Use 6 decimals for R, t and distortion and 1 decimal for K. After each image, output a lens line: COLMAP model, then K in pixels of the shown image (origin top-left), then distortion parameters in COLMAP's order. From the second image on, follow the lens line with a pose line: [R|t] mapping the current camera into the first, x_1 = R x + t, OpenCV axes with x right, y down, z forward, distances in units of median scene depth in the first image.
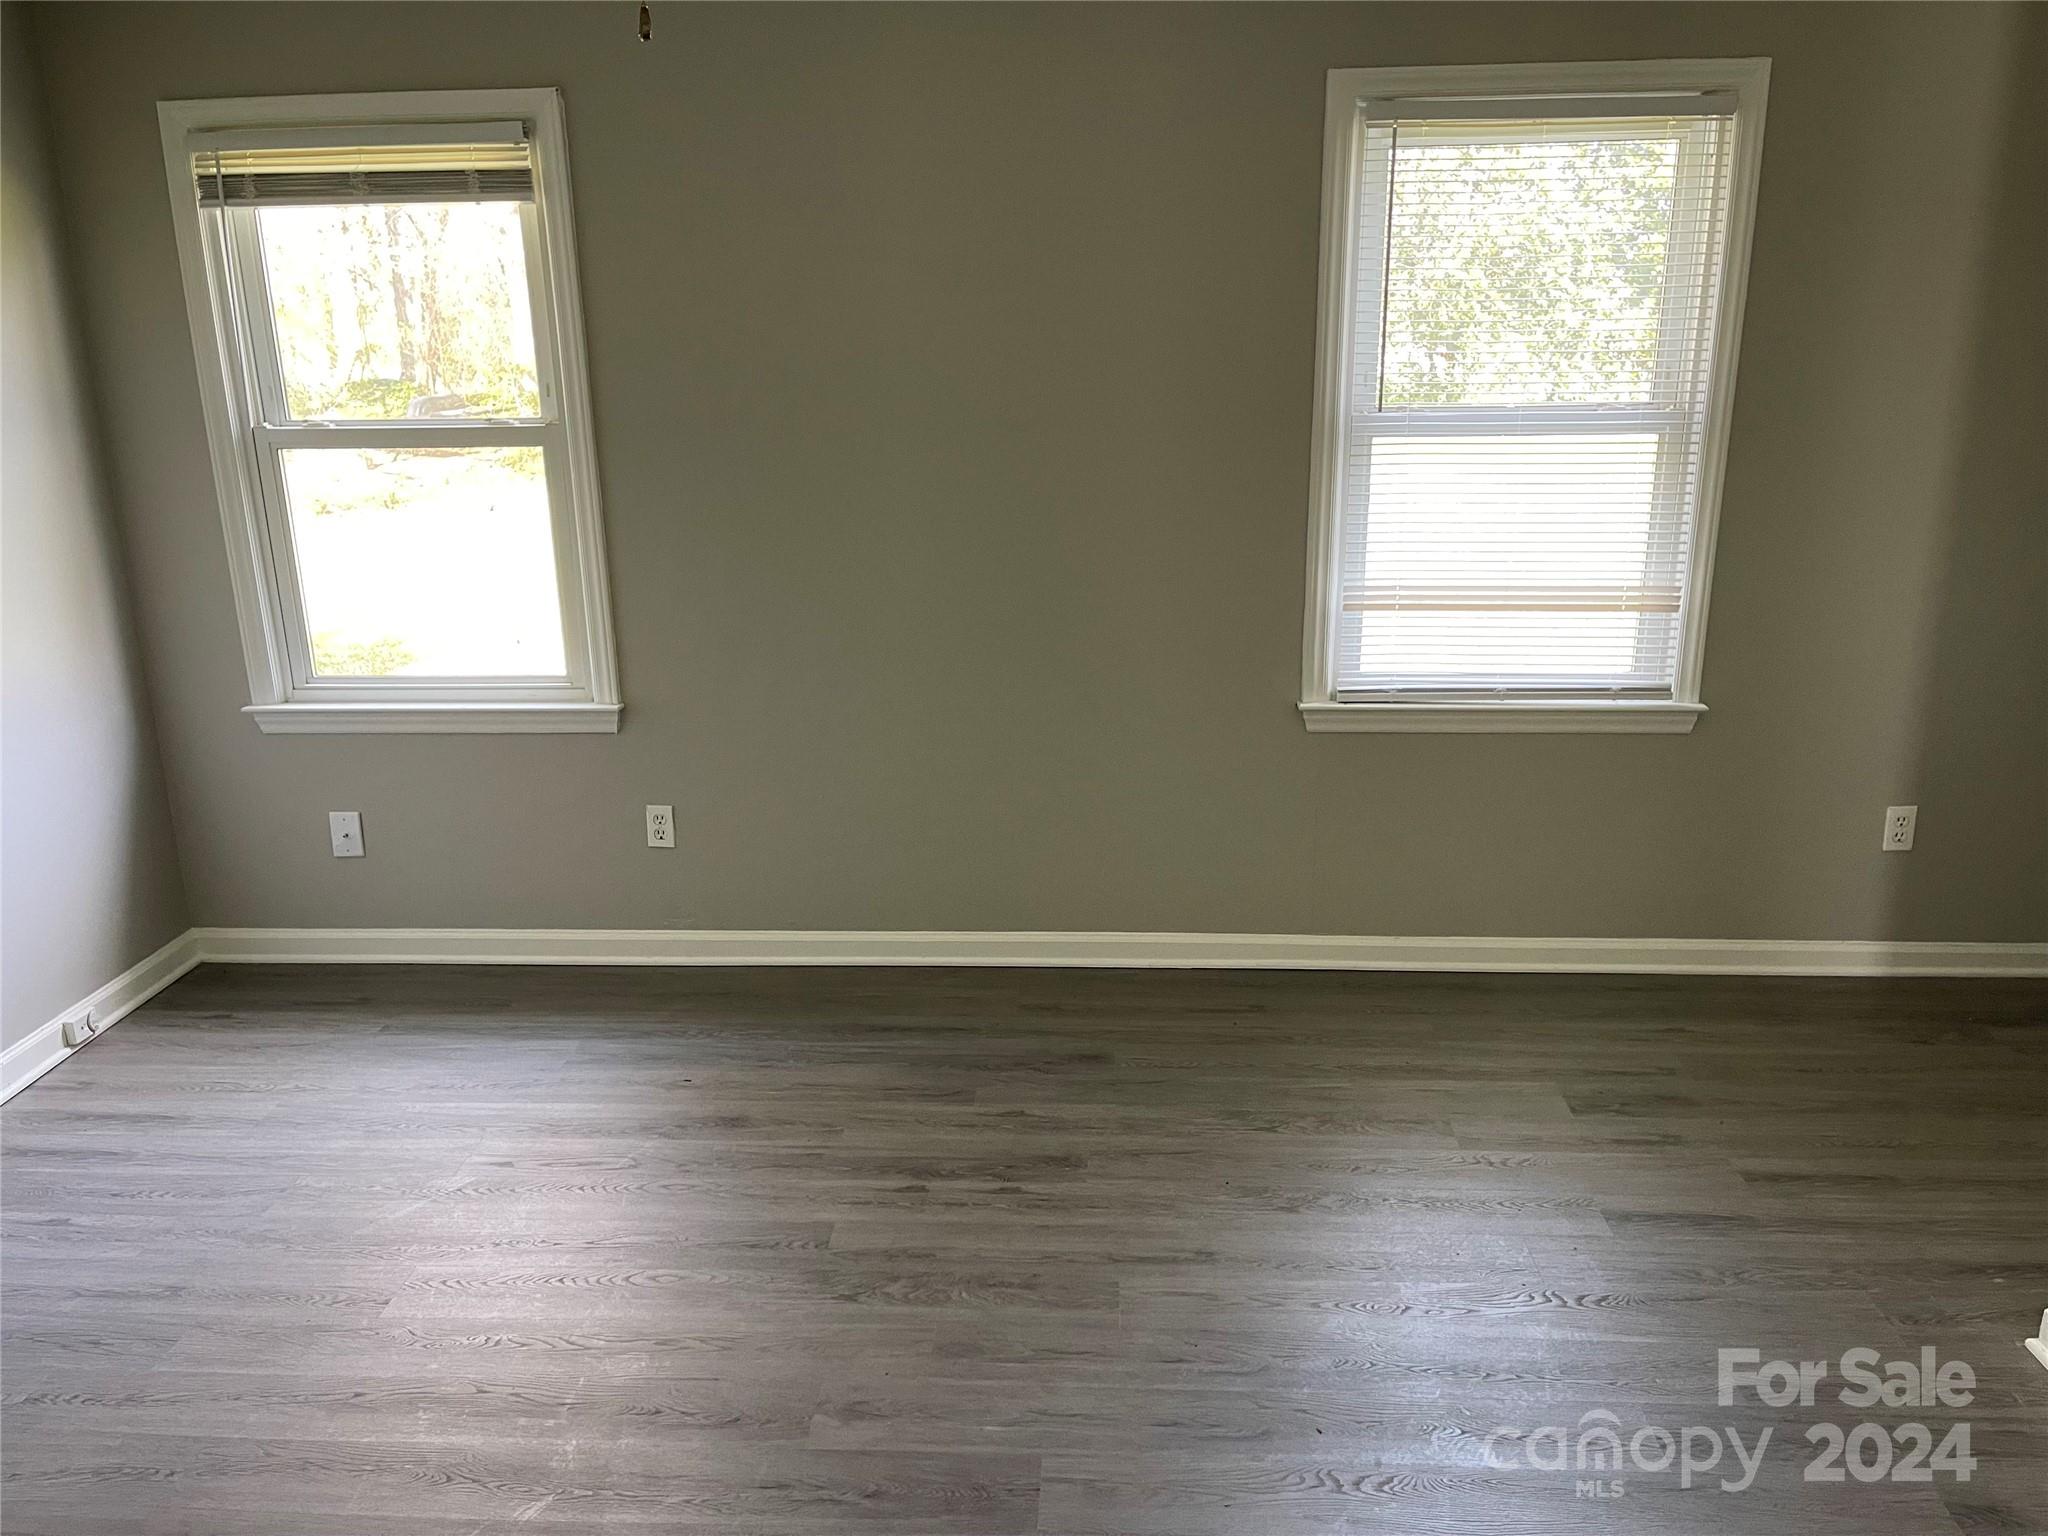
lens RADIAL K [[1555.1, 0, 1031.8], [0, 1555.1, 773.5], [0, 0, 1]] dist [0.073609, -0.103296]
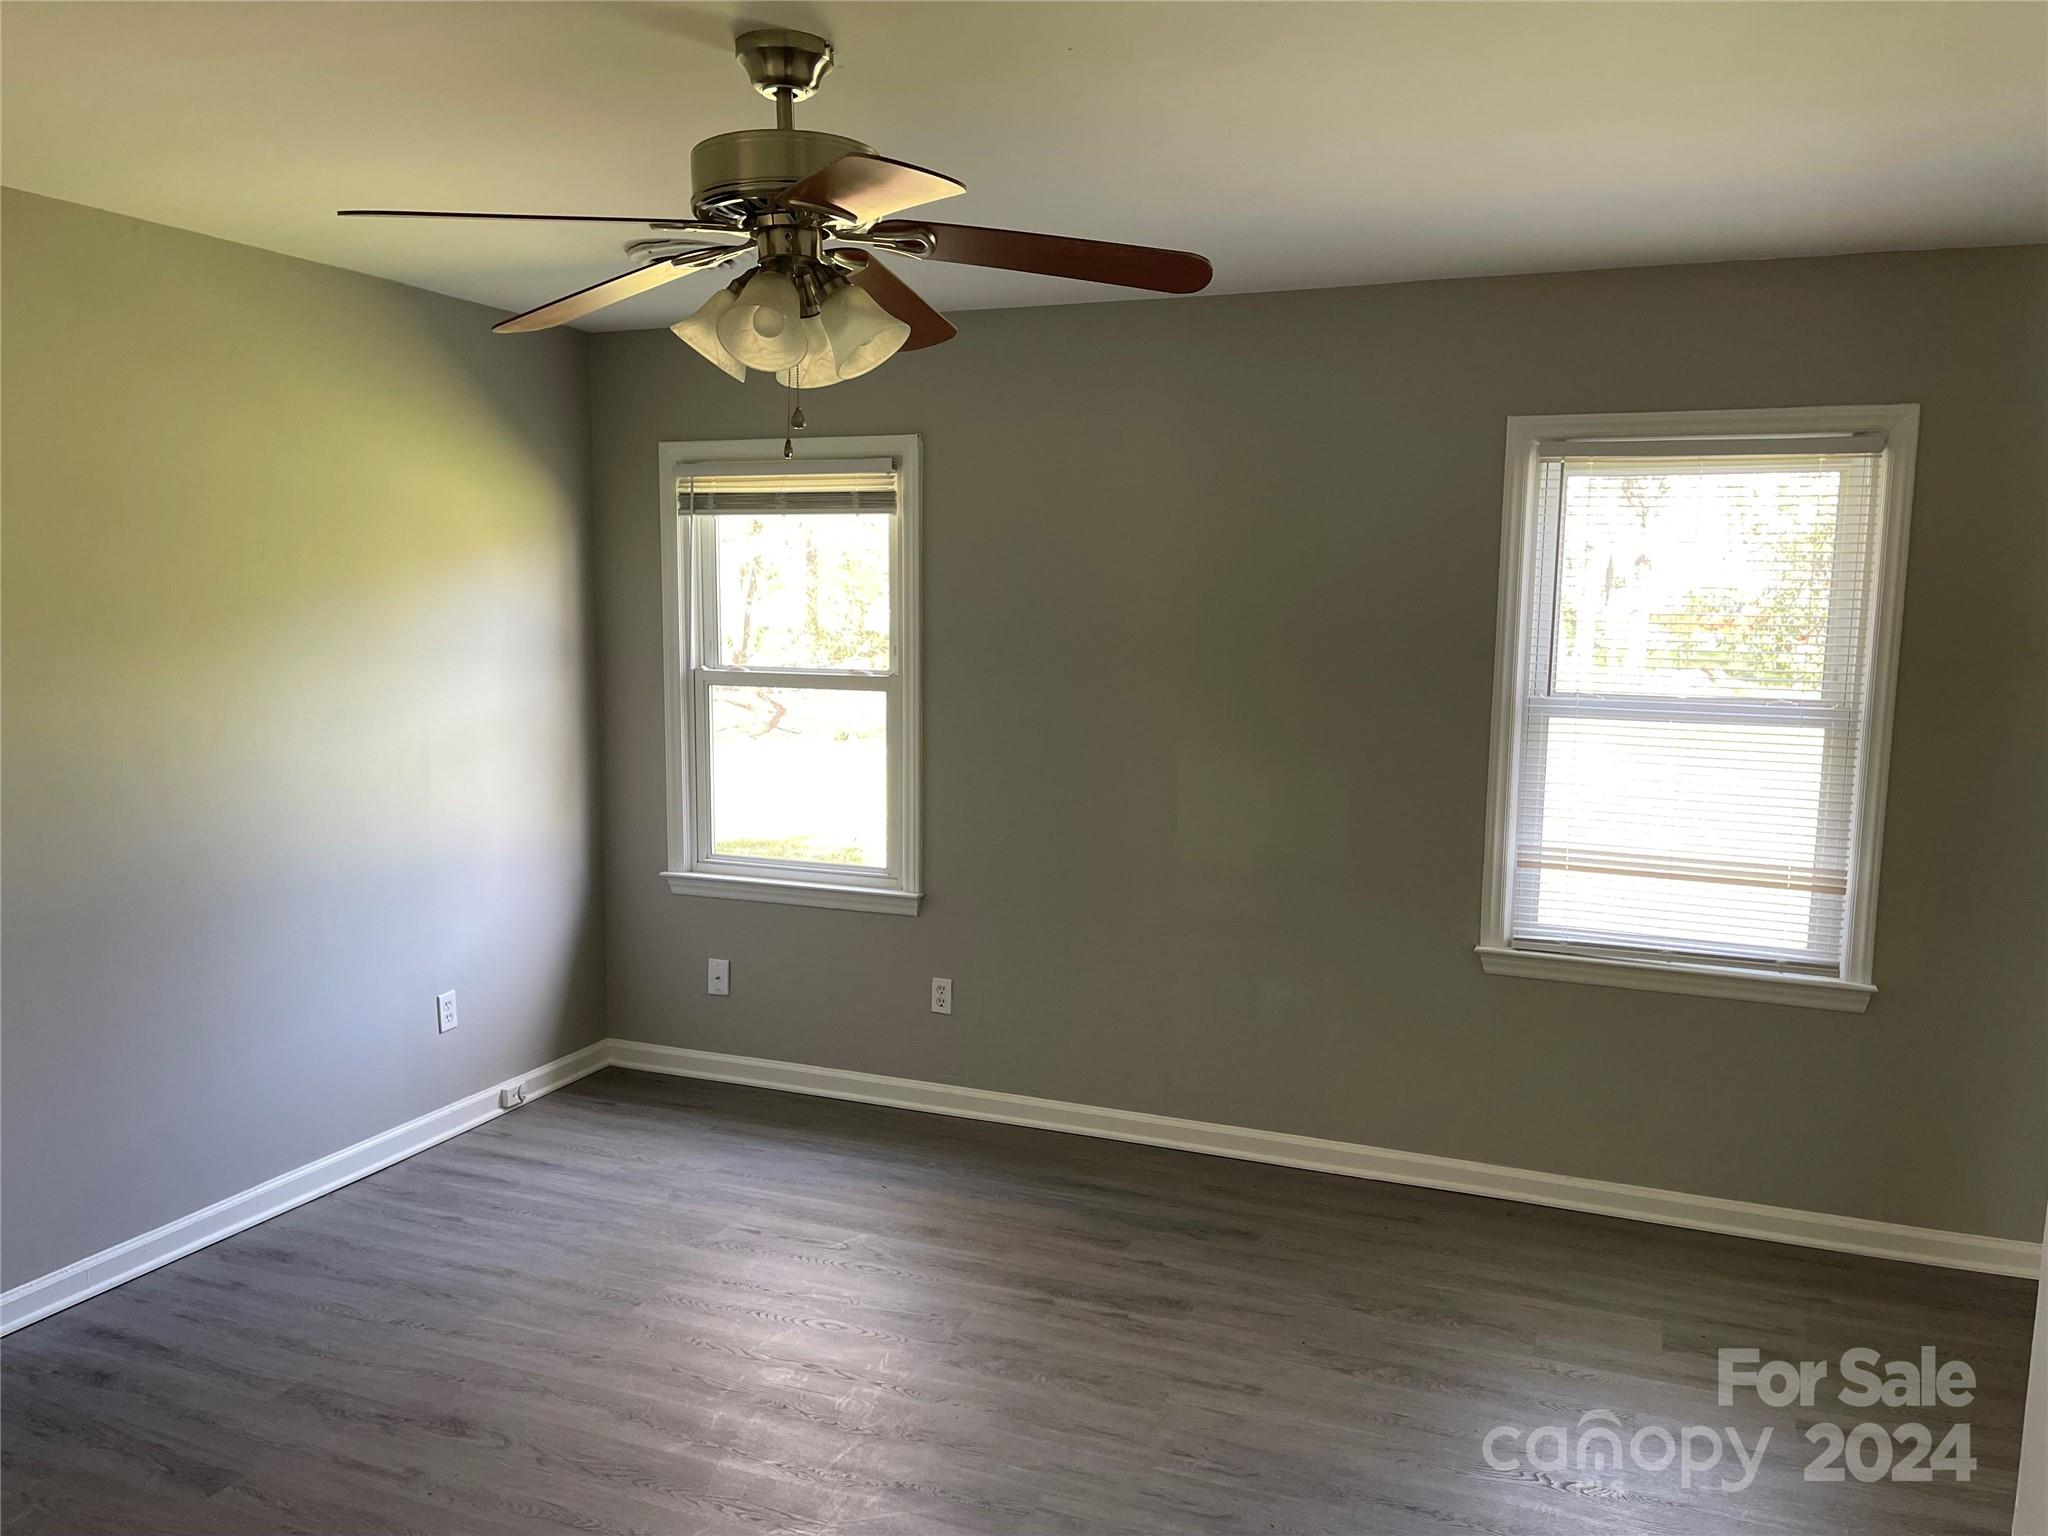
lens RADIAL K [[1555.1, 0, 1031.8], [0, 1555.1, 773.5], [0, 0, 1]] dist [0.073609, -0.103296]
pose [[0.947403, 0.064046, -0.313568, 0.224877], [-0.112639, 0.983812, -0.139379, 0.027154], [0.299565, 0.167368, 0.939281, -0.179312]]
